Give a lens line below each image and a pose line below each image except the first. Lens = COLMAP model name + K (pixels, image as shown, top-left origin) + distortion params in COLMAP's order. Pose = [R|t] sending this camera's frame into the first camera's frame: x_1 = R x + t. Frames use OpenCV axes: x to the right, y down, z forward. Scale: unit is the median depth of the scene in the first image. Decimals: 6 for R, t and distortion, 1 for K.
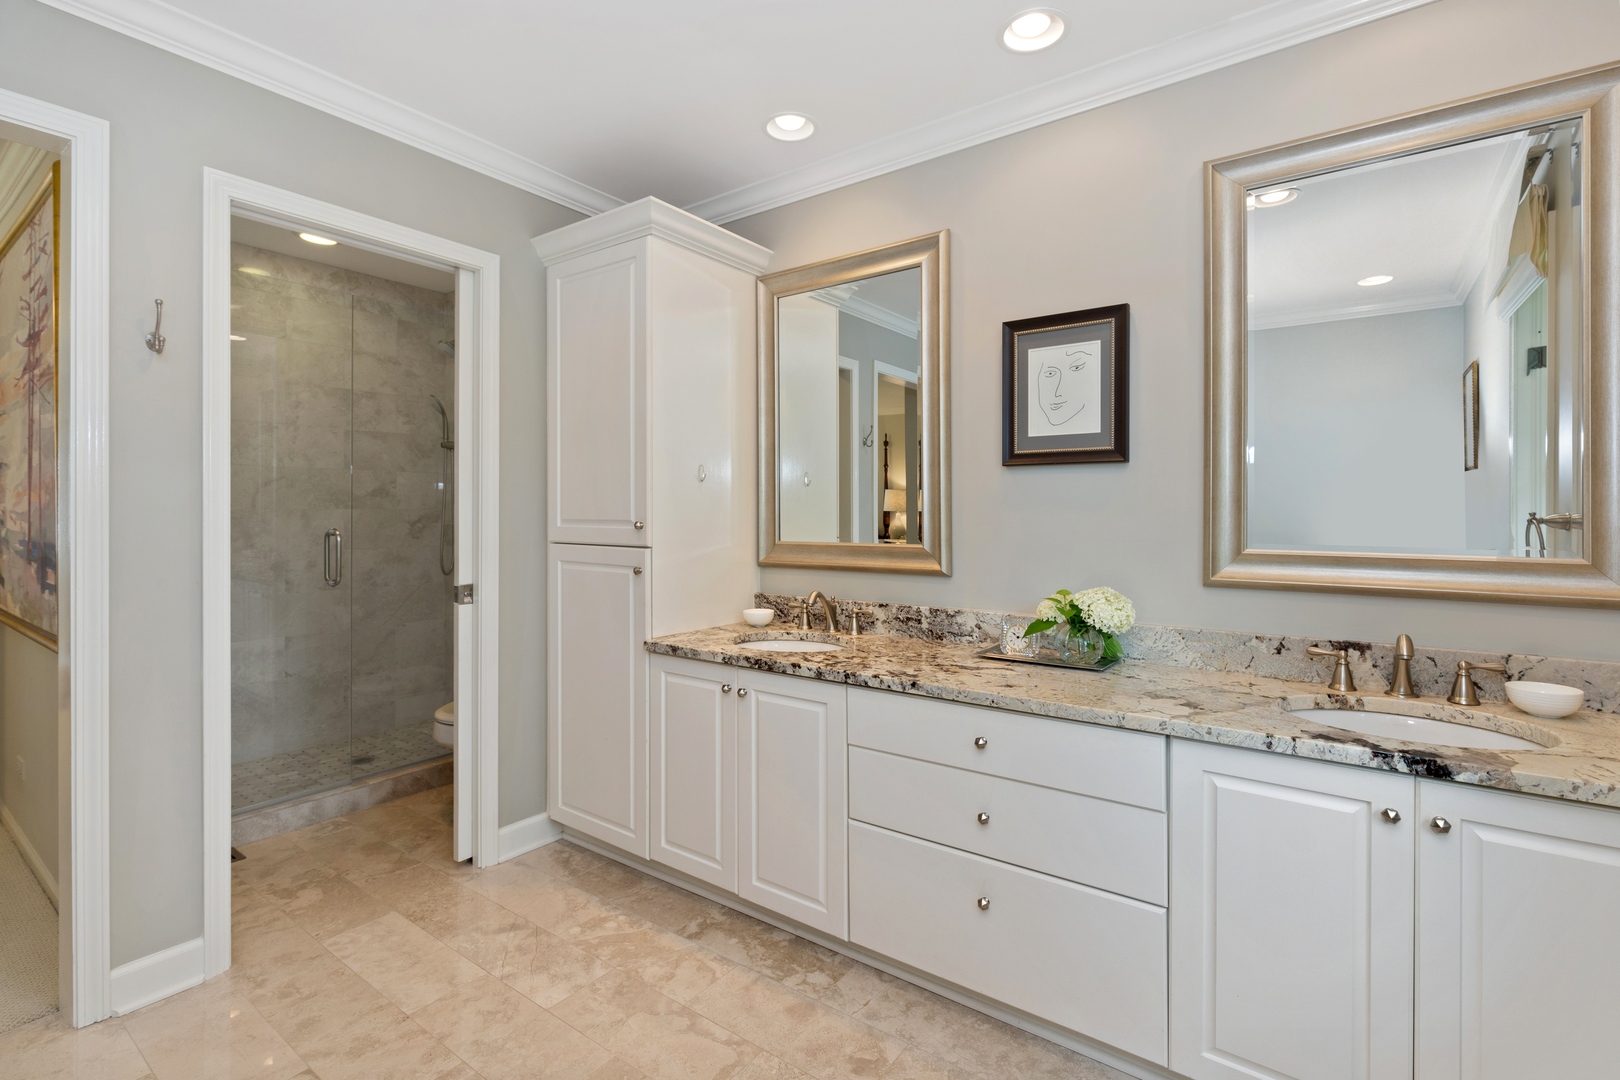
lens RADIAL K [[738.8, 0, 820.6], [0, 738.8, 515.5], [0, 0, 1]] dist [0.000079, -0.000572]
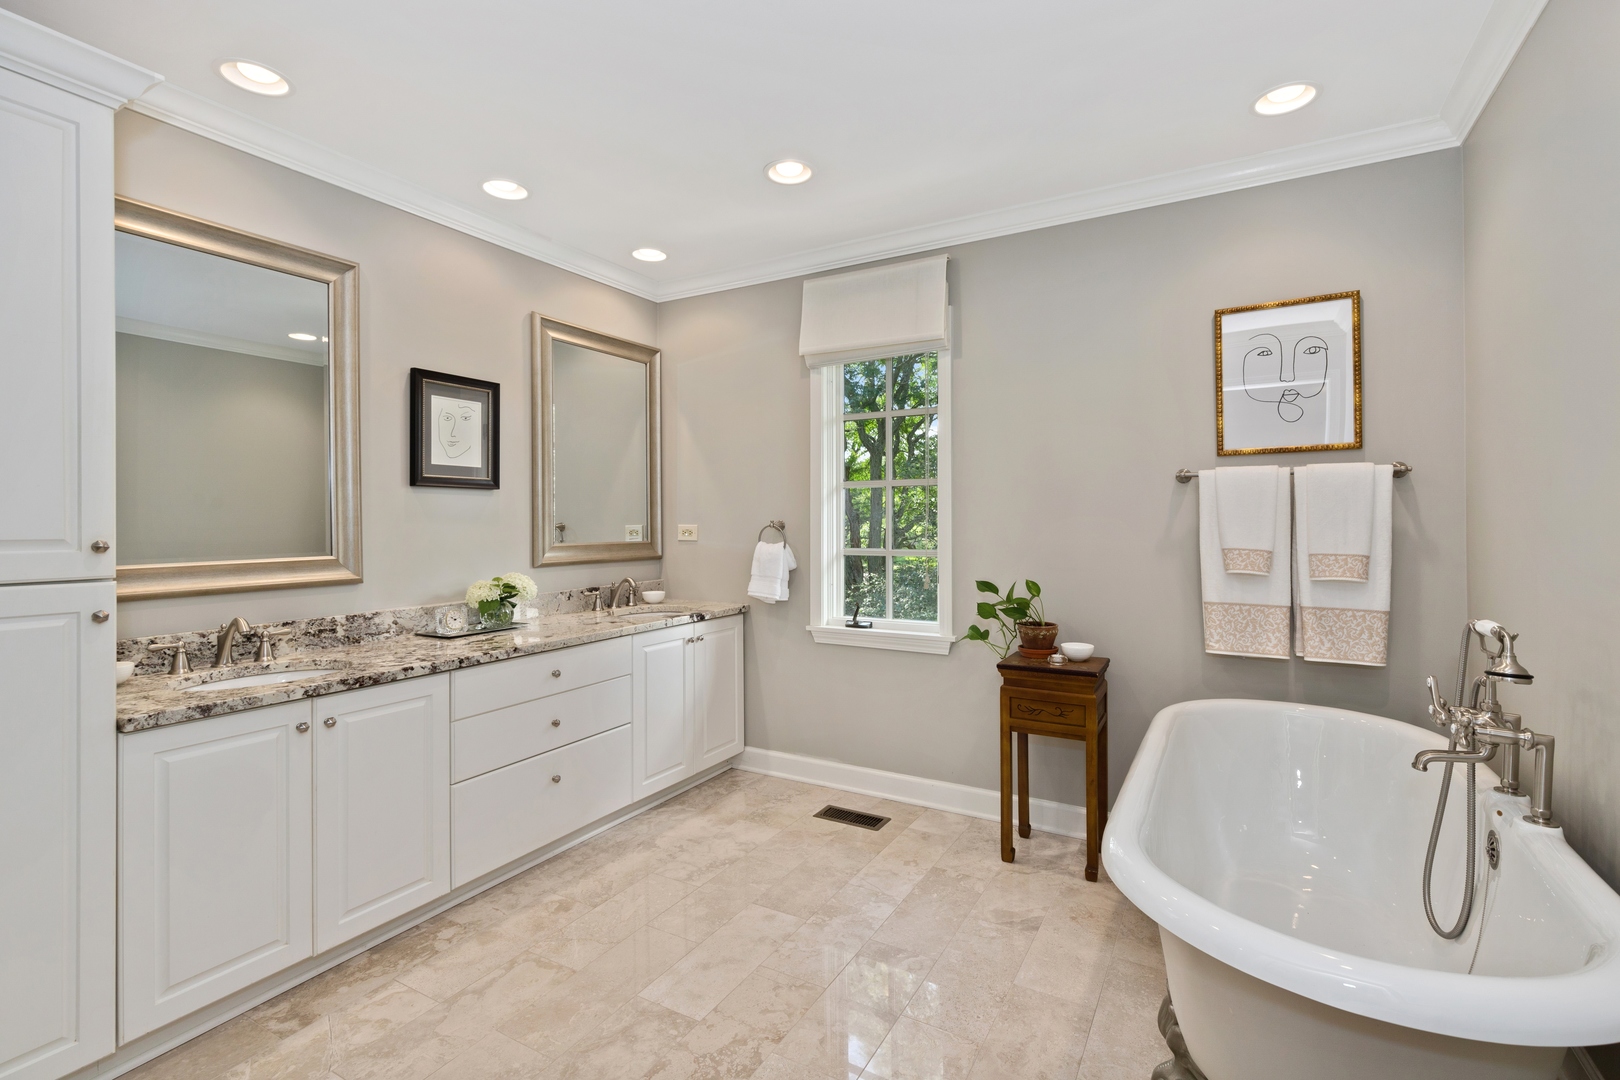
lens RADIAL K [[738.8, 0, 811.3], [0, 738.8, 526.1], [0, 0, 1]] dist [0.000079, -0.000572]
pose [[-0.102970, -0.007756, 0.994654, -1.073075], [0.012637, 0.999879, 0.009105, -0.003771], [-0.994604, 0.013507, -0.102859, 0.497390]]
